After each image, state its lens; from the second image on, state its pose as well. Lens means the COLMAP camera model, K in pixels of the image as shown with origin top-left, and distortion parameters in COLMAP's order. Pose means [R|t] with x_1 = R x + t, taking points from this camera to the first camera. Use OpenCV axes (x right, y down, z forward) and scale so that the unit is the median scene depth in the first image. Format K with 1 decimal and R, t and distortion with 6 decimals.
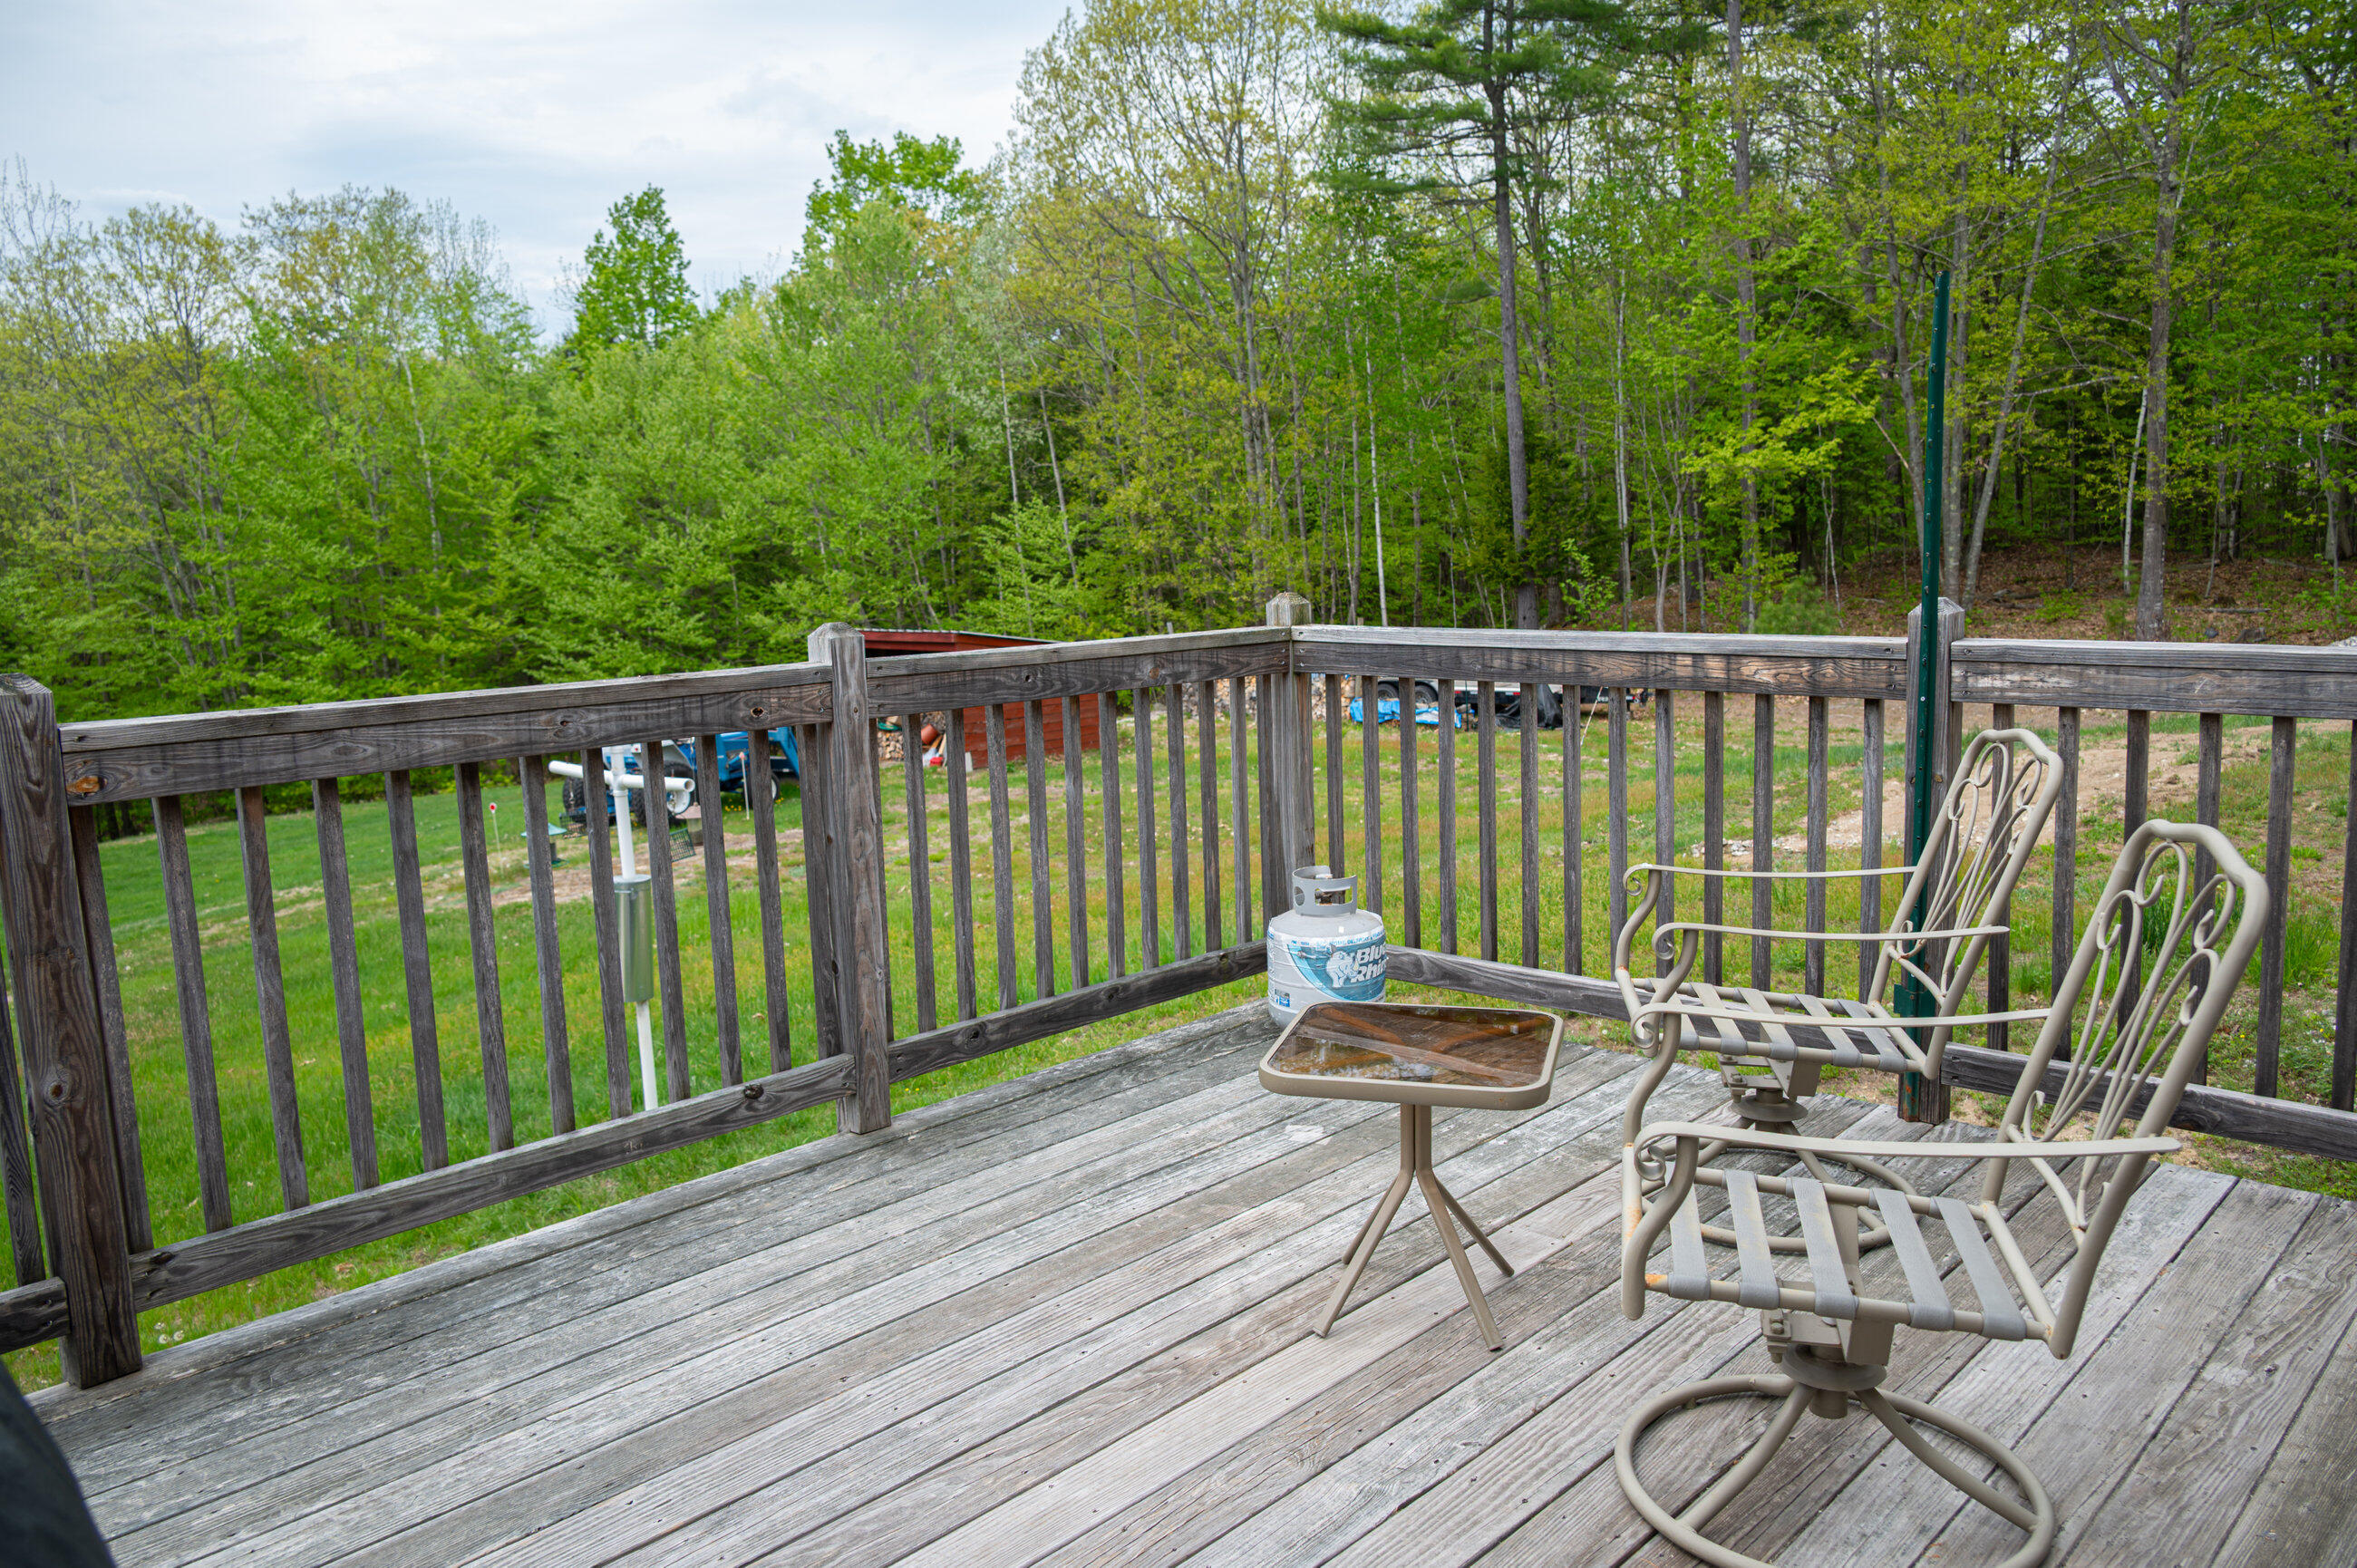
lens RADIAL K [[1756.2, 0, 1178.5], [0, 1756.2, 784.0], [0, 0, 1]] dist [0.005344, 0.001518]
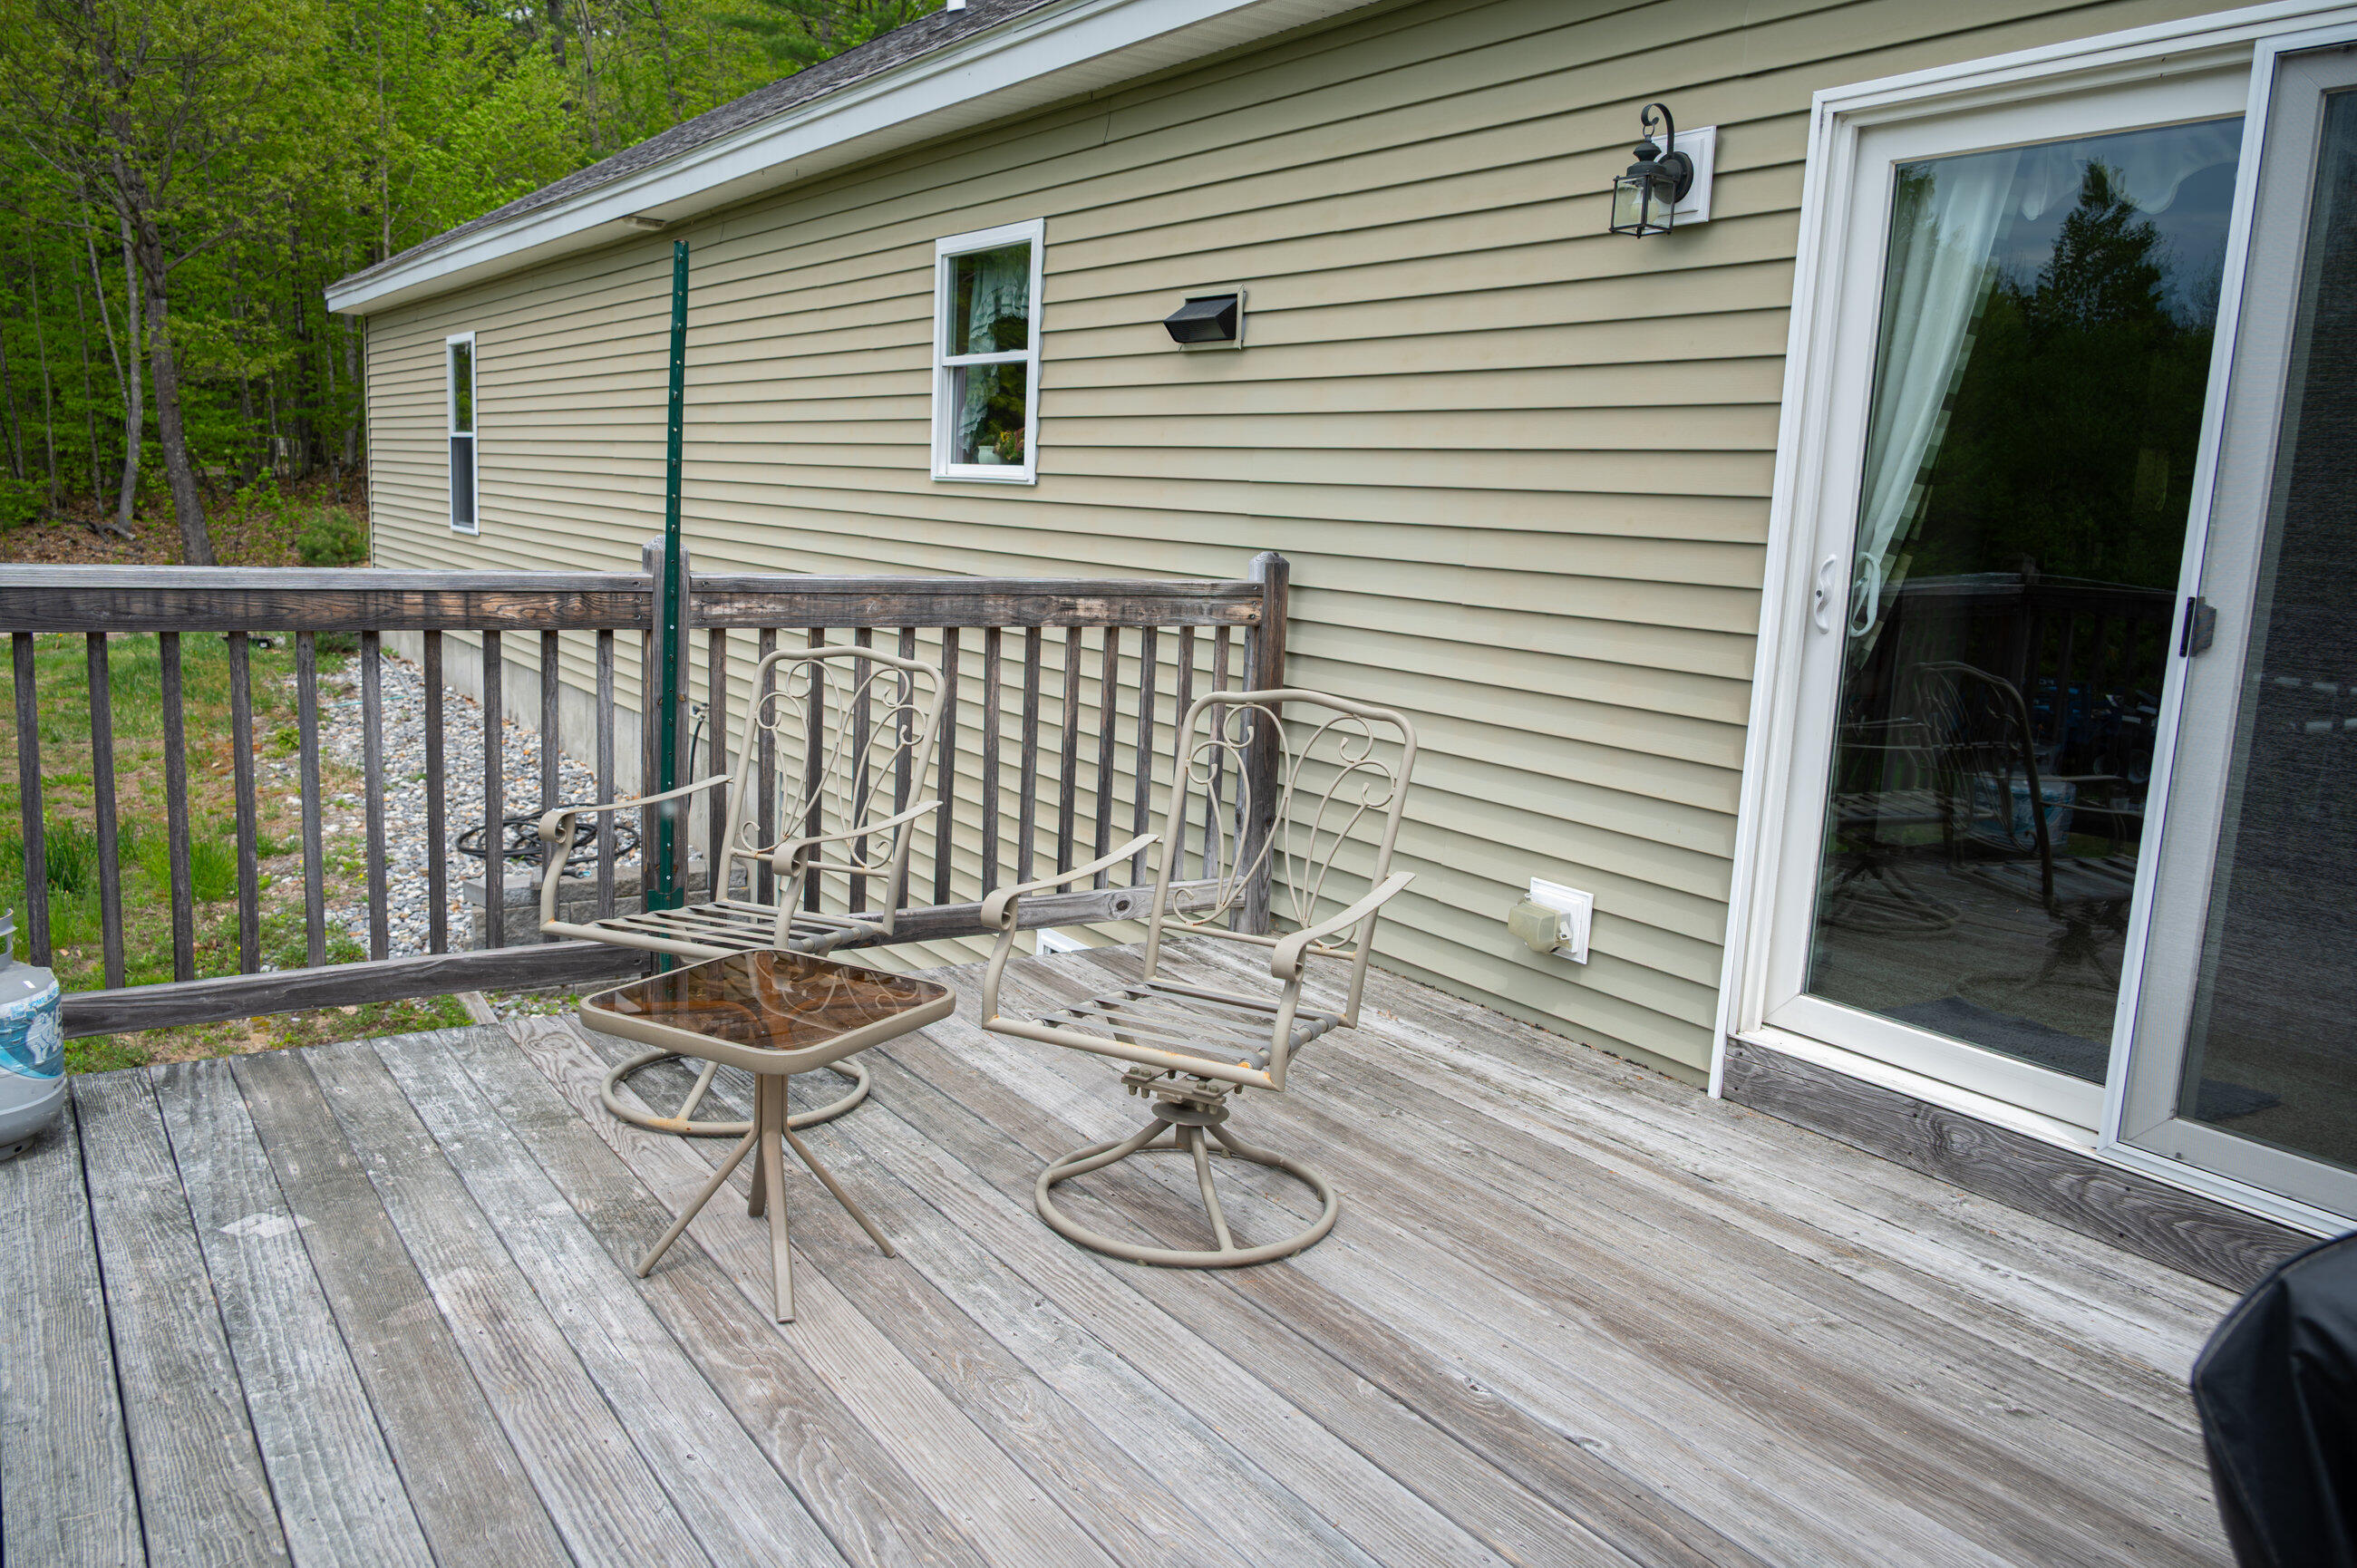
lens RADIAL K [[1756.2, 0, 1178.5], [0, 1756.2, 784.0], [0, 0, 1]] dist [0.005344, 0.001518]
pose [[0.220452, -0.127174, 0.967072, -0.562879], [0.085371, 0.990175, 0.110751, -0.043985], [-0.971655, 0.058145, 0.229143, 0.423858]]
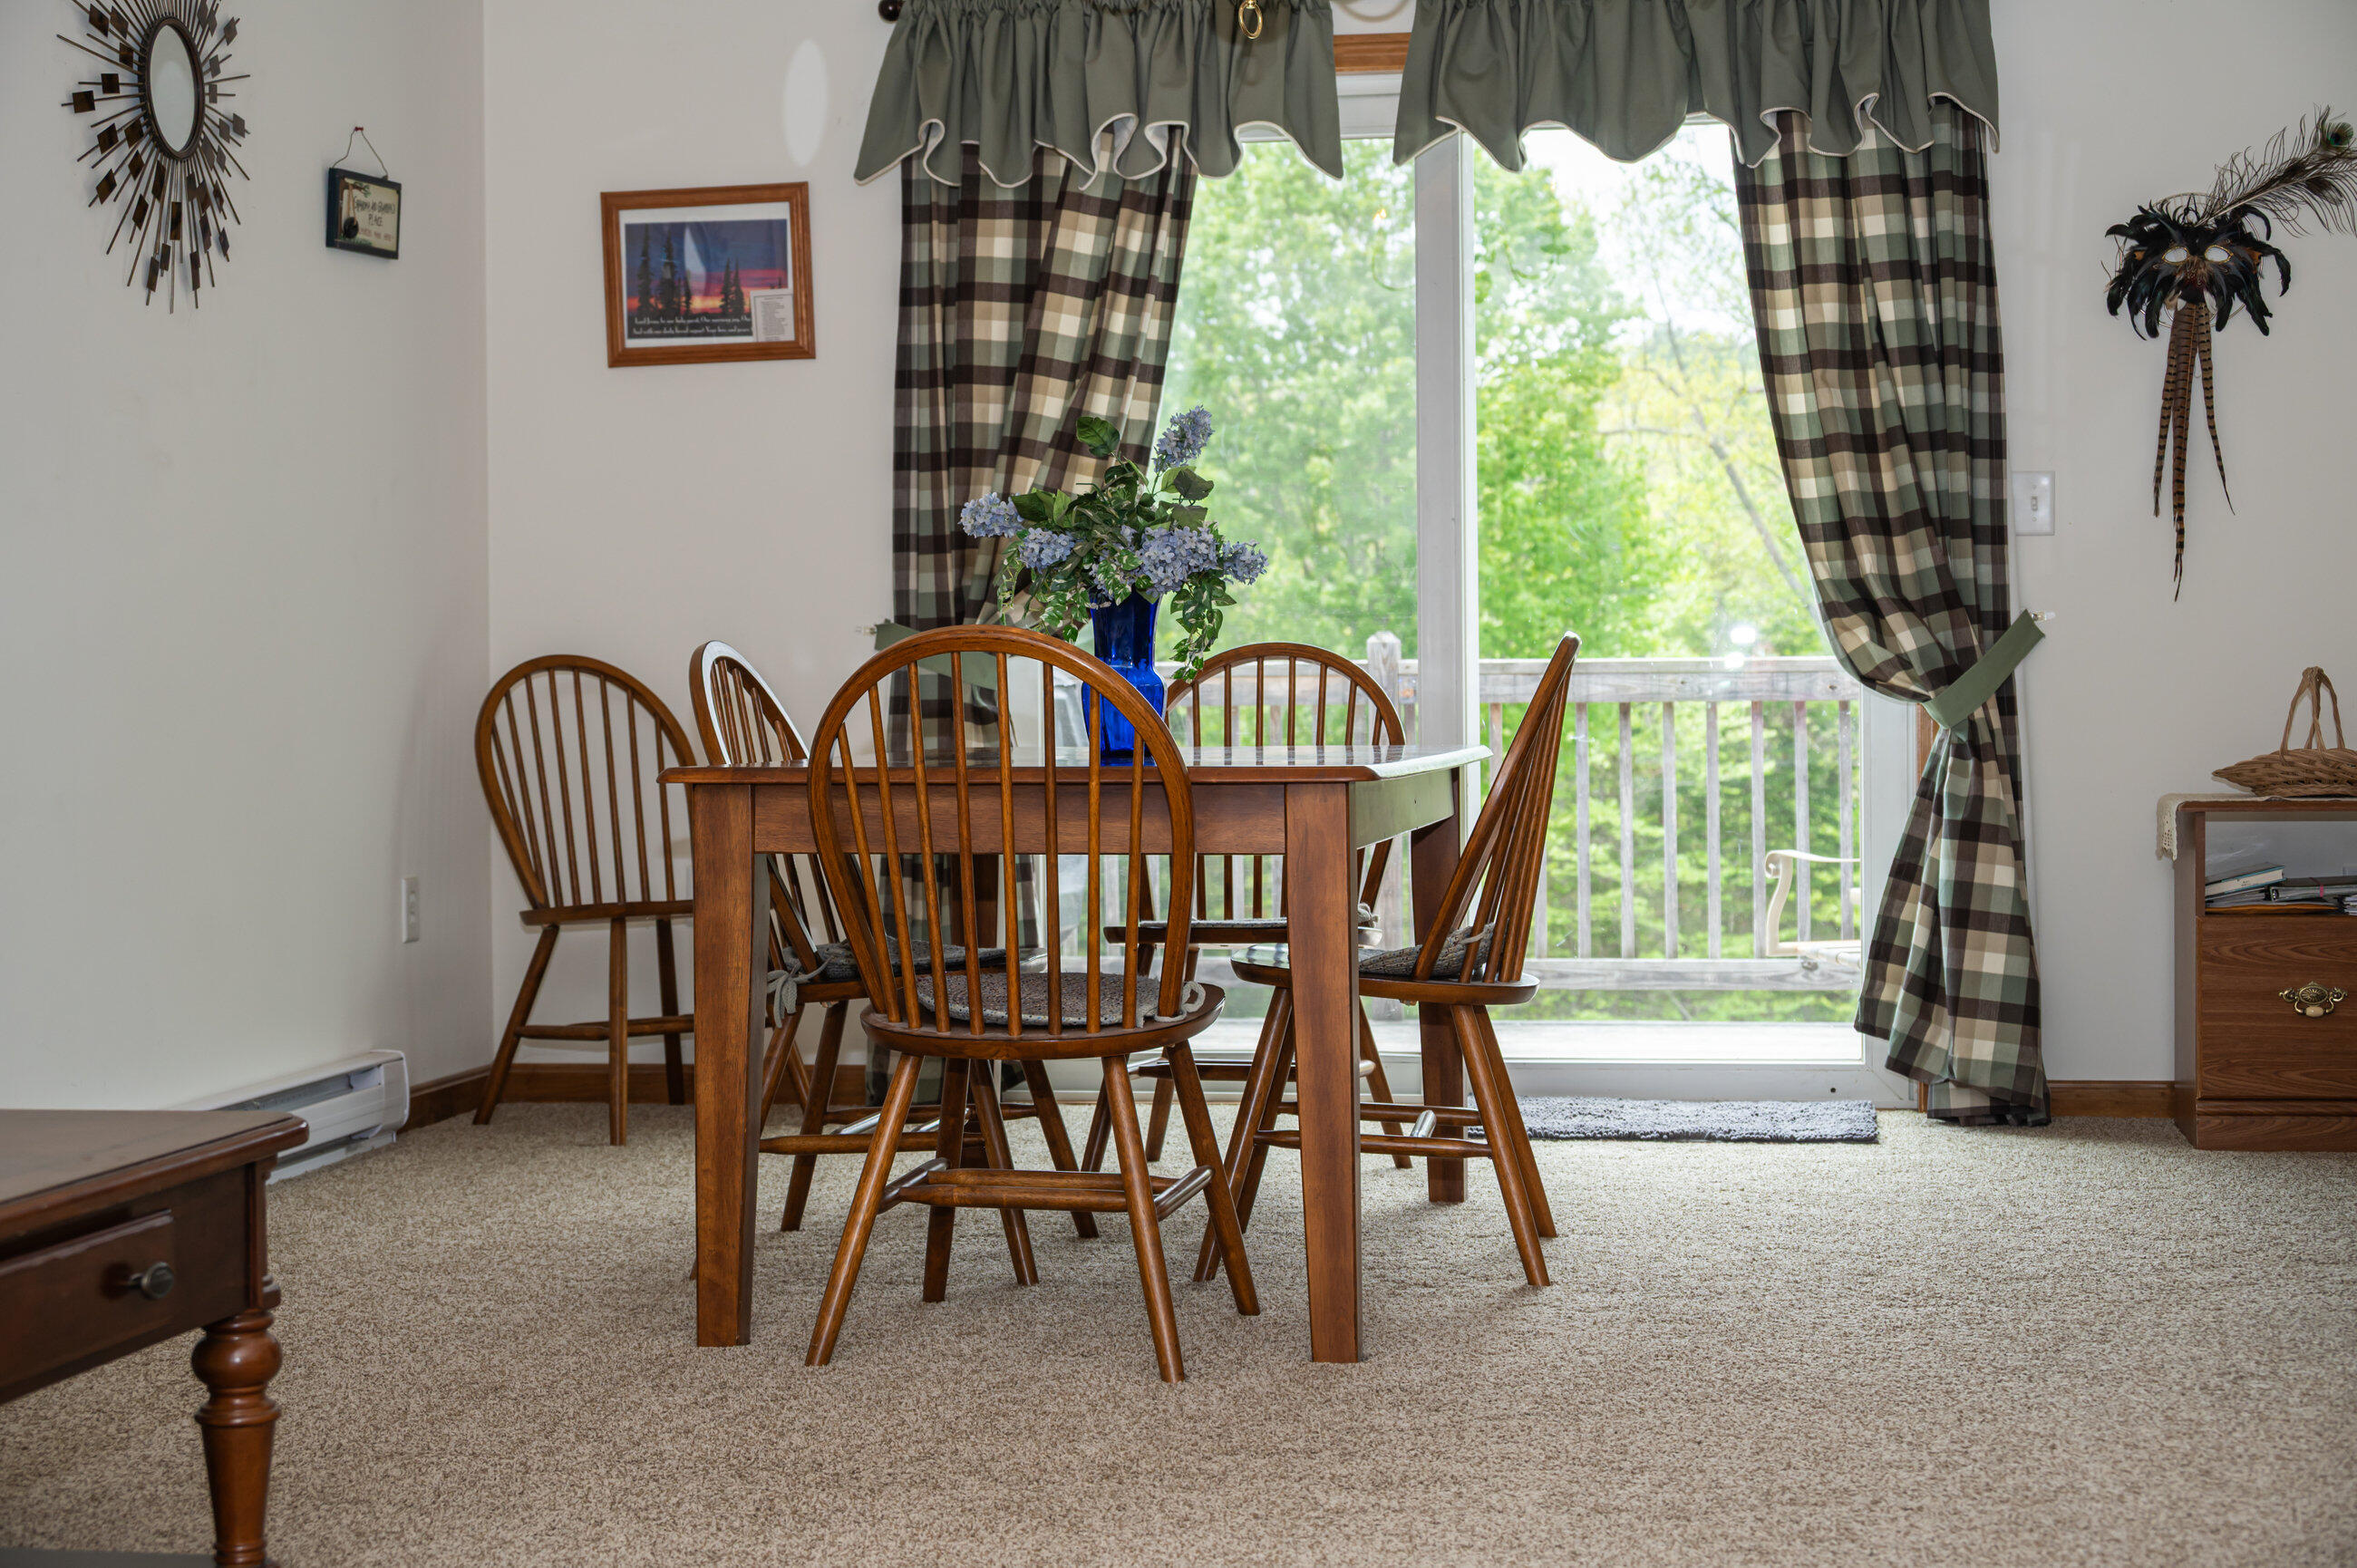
lens RADIAL K [[3688.2, 0, 1178.5], [0, 3688.2, 784.0], [0, 0, 1]] dist [0.017686, -0.056118]
pose [[0.555722, 0.039404, -0.830434, 1.814339], [-0.122816, 0.991808, -0.035127, 0.191919], [0.822246, 0.121512, 0.556009, -0.989439]]
